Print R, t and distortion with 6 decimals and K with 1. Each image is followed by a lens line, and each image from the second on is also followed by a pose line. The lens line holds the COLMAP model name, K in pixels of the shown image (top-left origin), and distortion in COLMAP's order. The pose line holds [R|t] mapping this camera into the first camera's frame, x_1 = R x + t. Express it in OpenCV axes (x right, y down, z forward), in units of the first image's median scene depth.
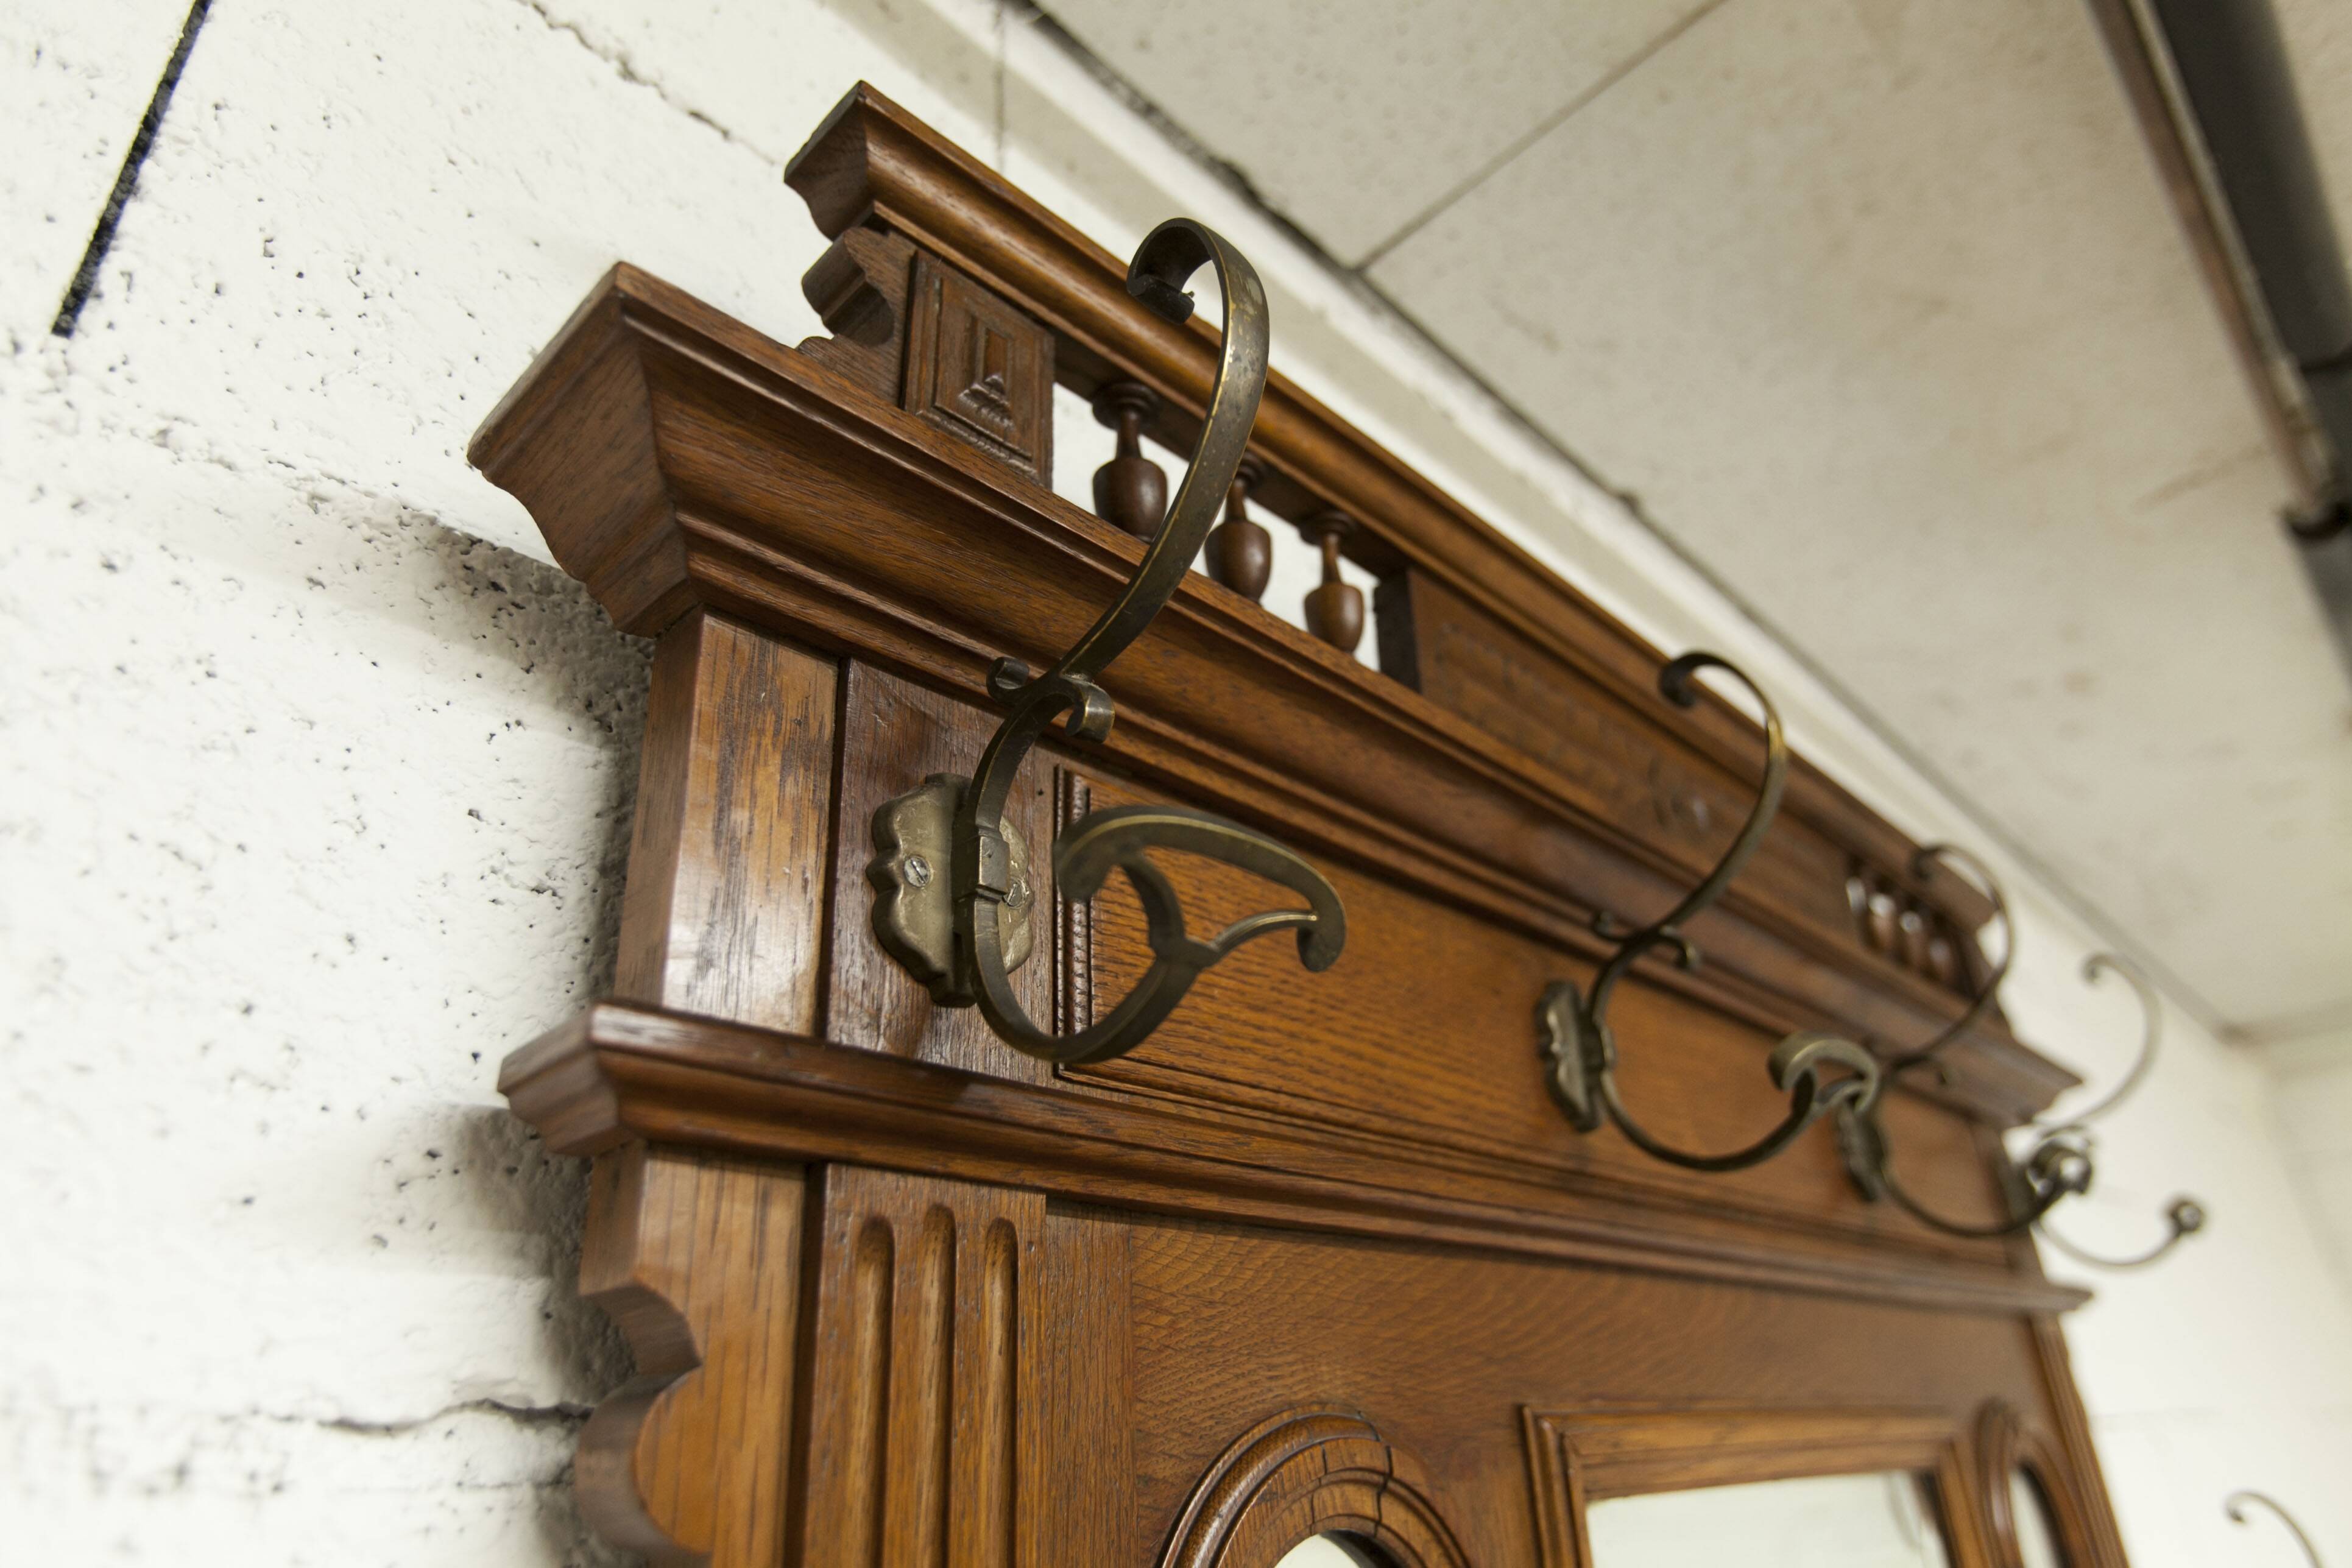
lens RADIAL K [[1390.9, 0, 1172.0], [0, 1390.9, 799.1], [0, 0, 1]] dist [-0.001442, -0.001527]
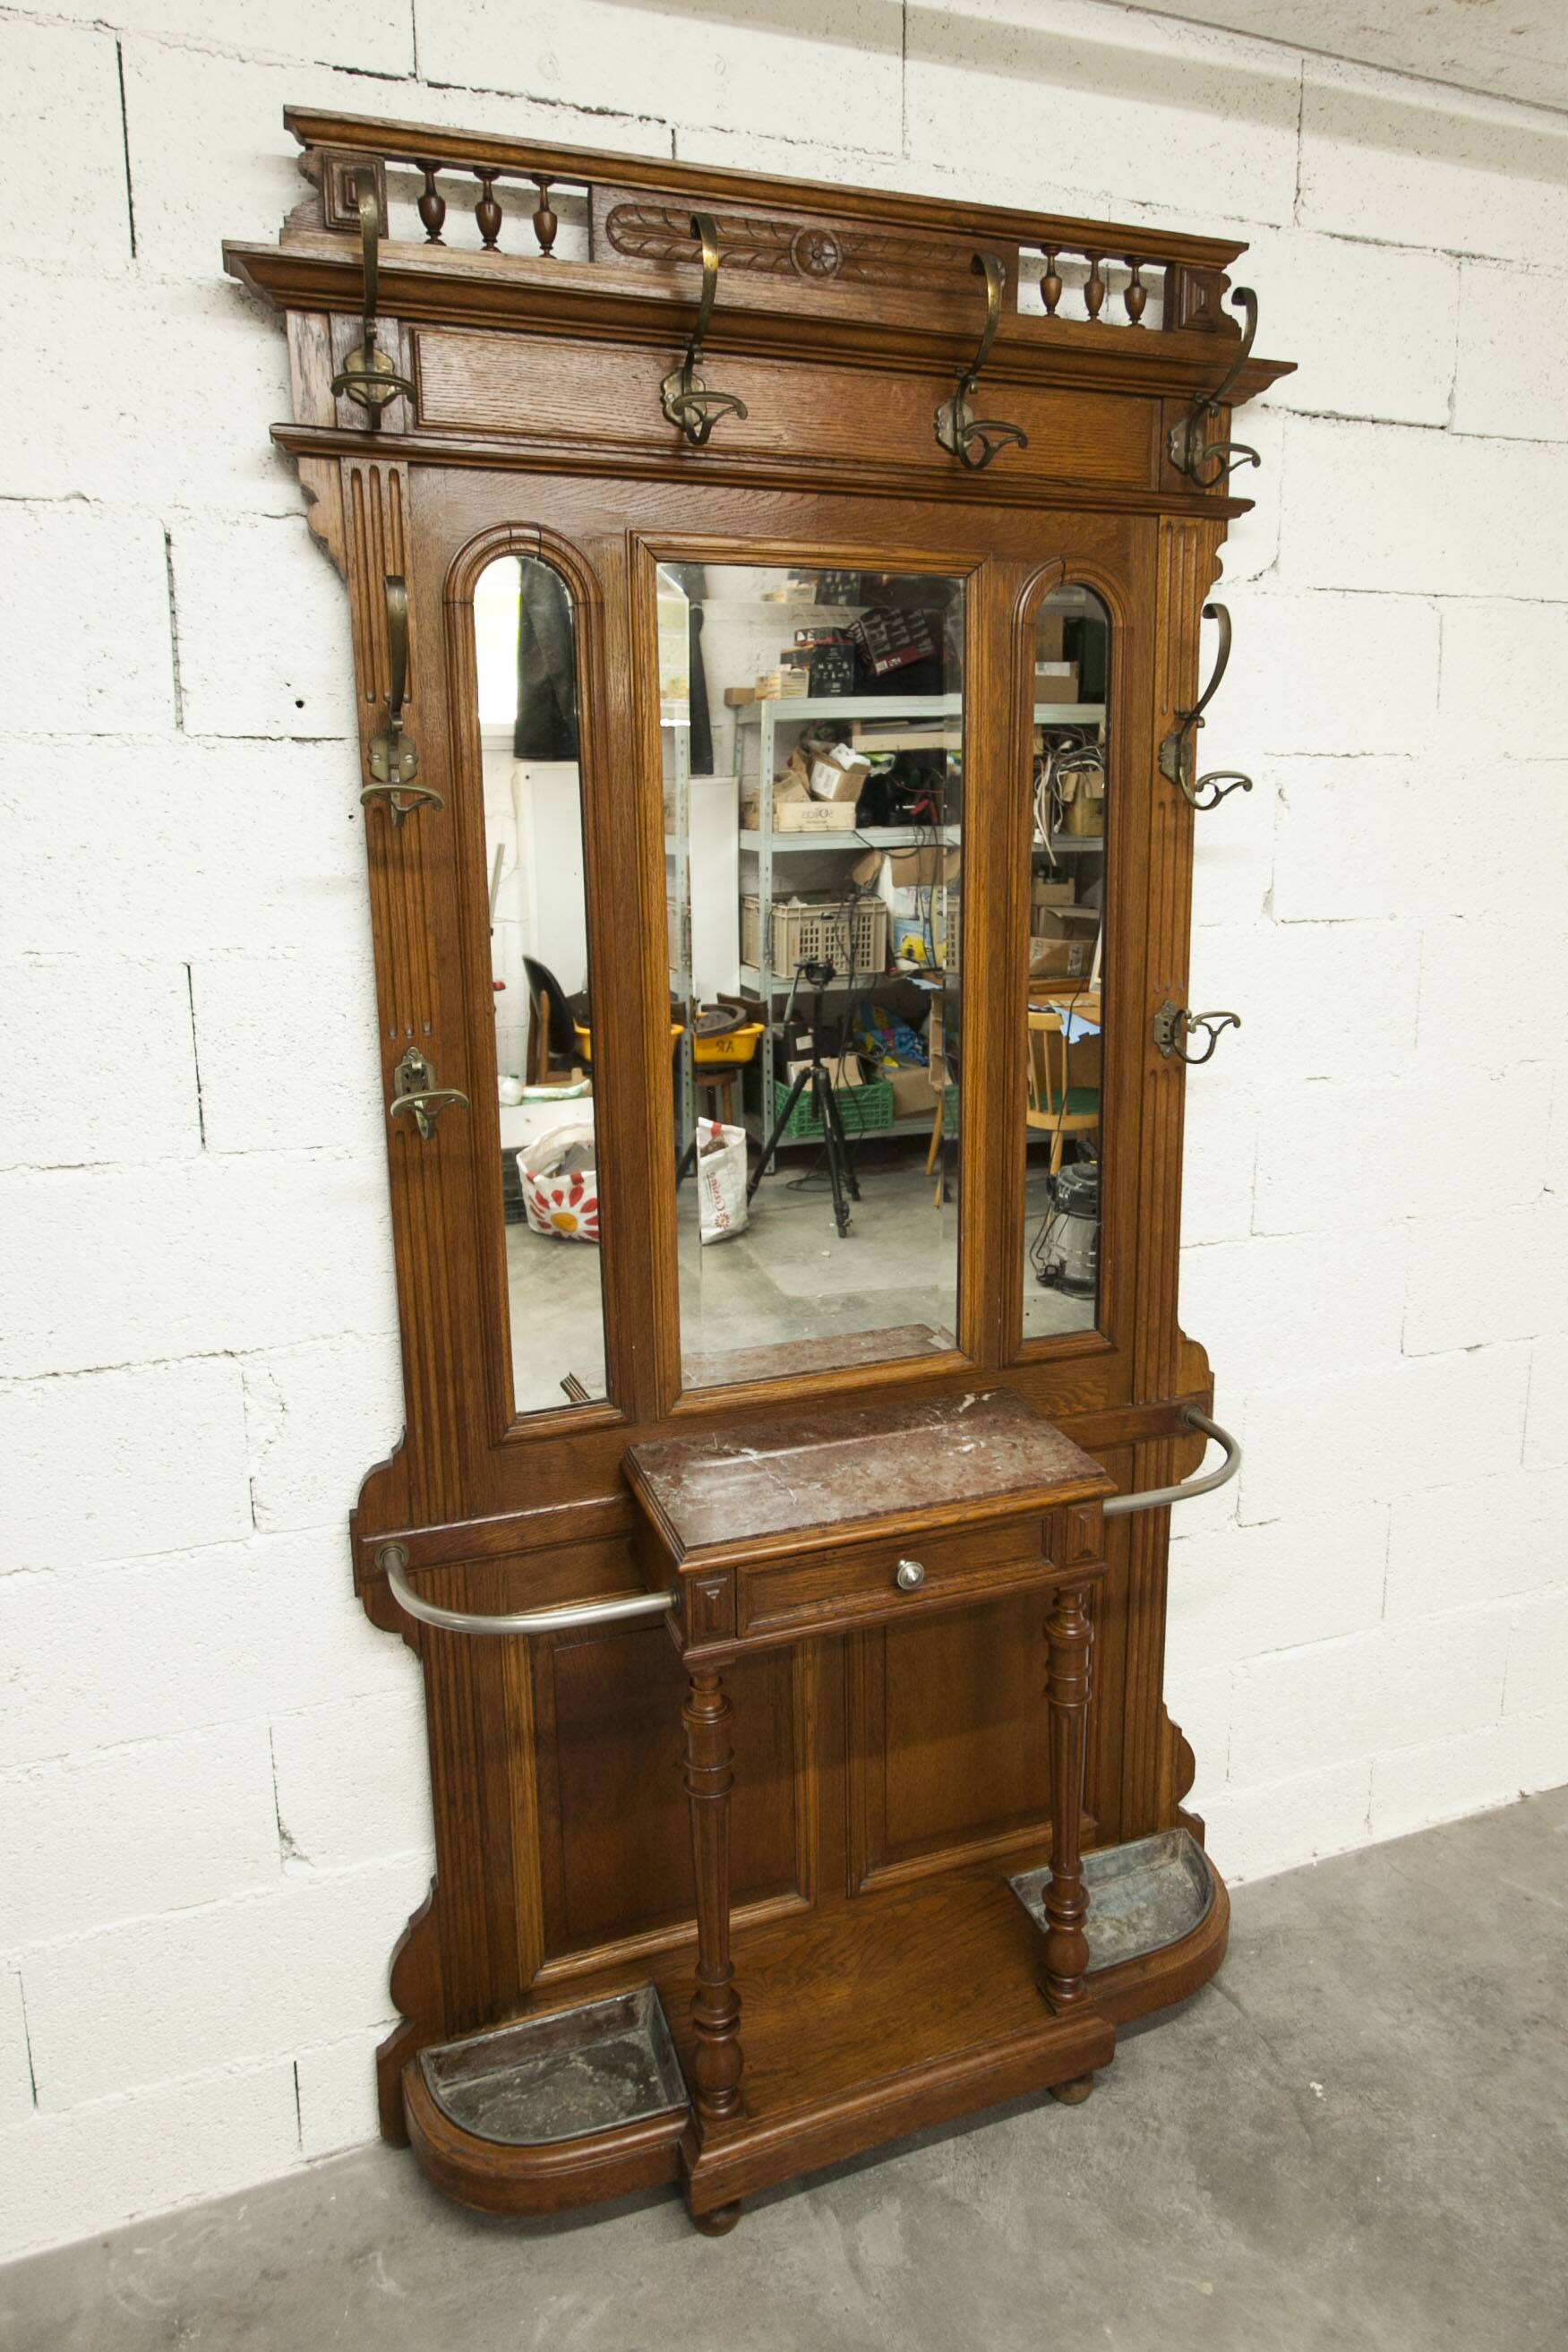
lens RADIAL K [[1548.5, 0, 873.0], [0, 1548.5, 1091.6], [0, 0, 1]] dist [-0.026516, 0.024551]
pose [[0.916343, 0.116774, -0.382987, 3.089450], [0.139256, 0.803861, 0.578286, -0.640972], [0.375397, -0.583242, 0.720351, -2.769573]]
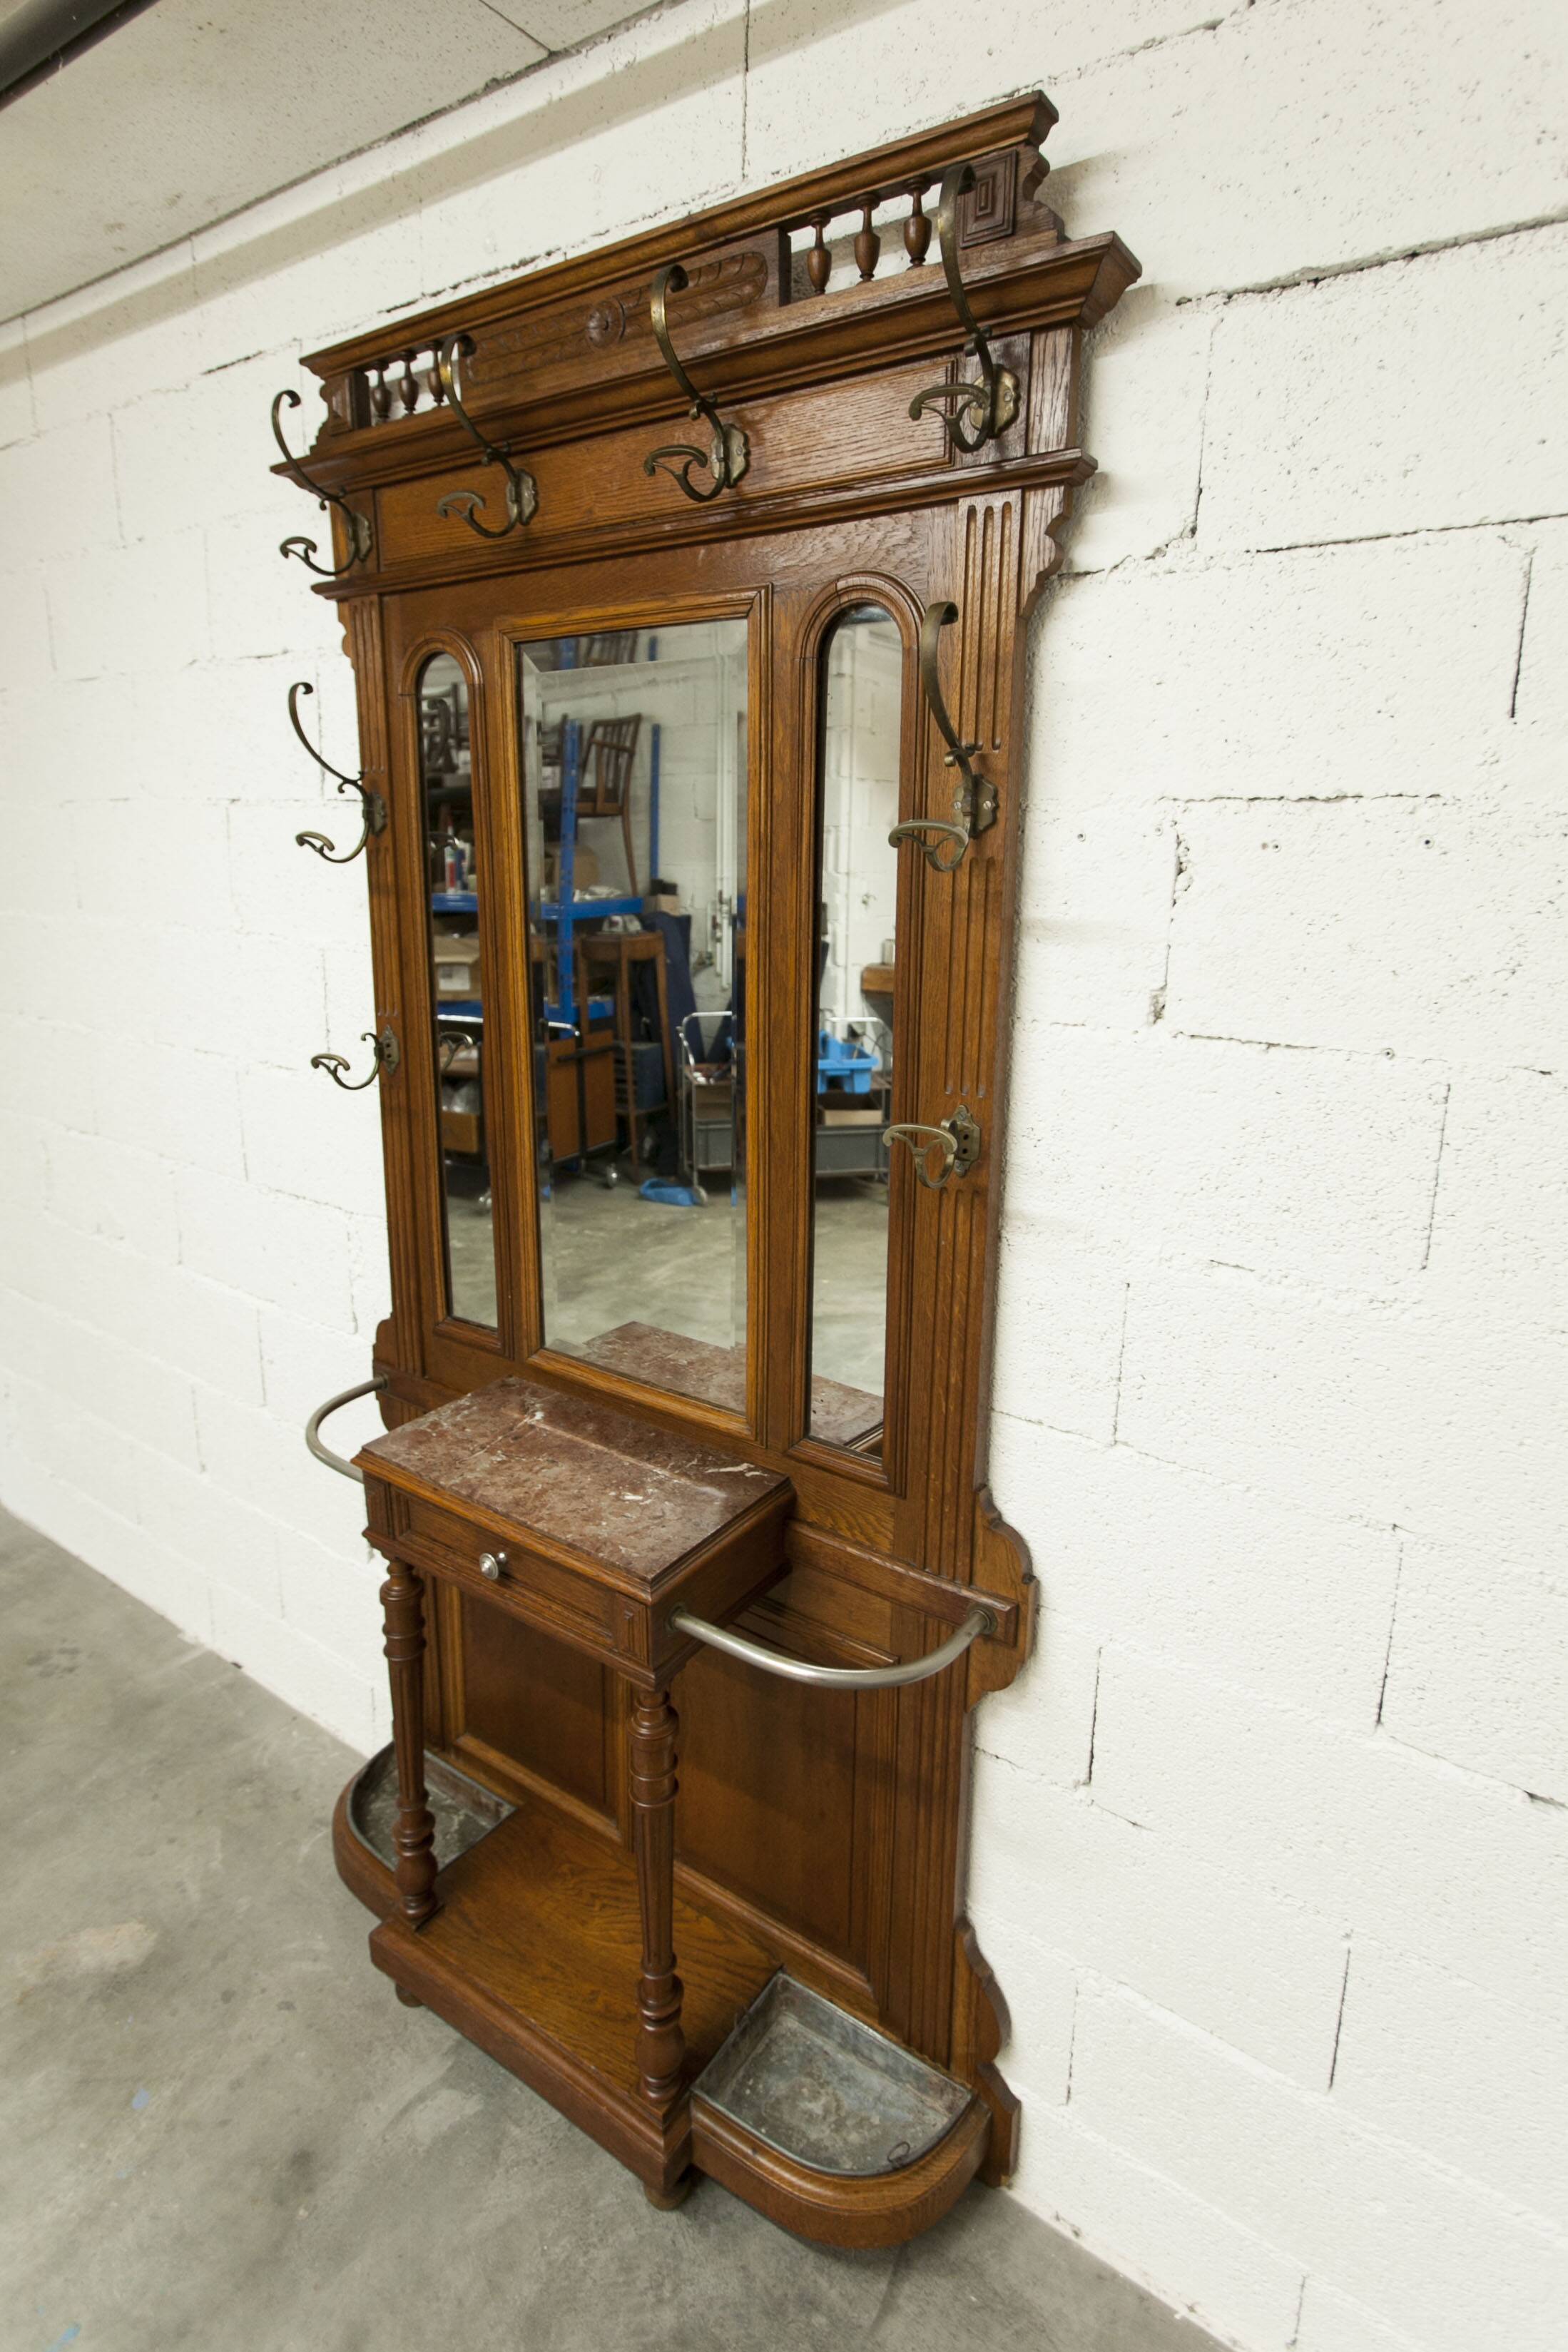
lens RADIAL K [[1228.0, 0, 789.9], [0, 1228.0, 1103.7], [0, 0, 1]] dist [-0.020622, 0.014489]
pose [[0.174600, 0.247343, -0.953067, 5.301876], [0.407889, 0.862809, 0.298644, 1.256243], [0.896182, -0.440889, 0.049758, 1.369302]]
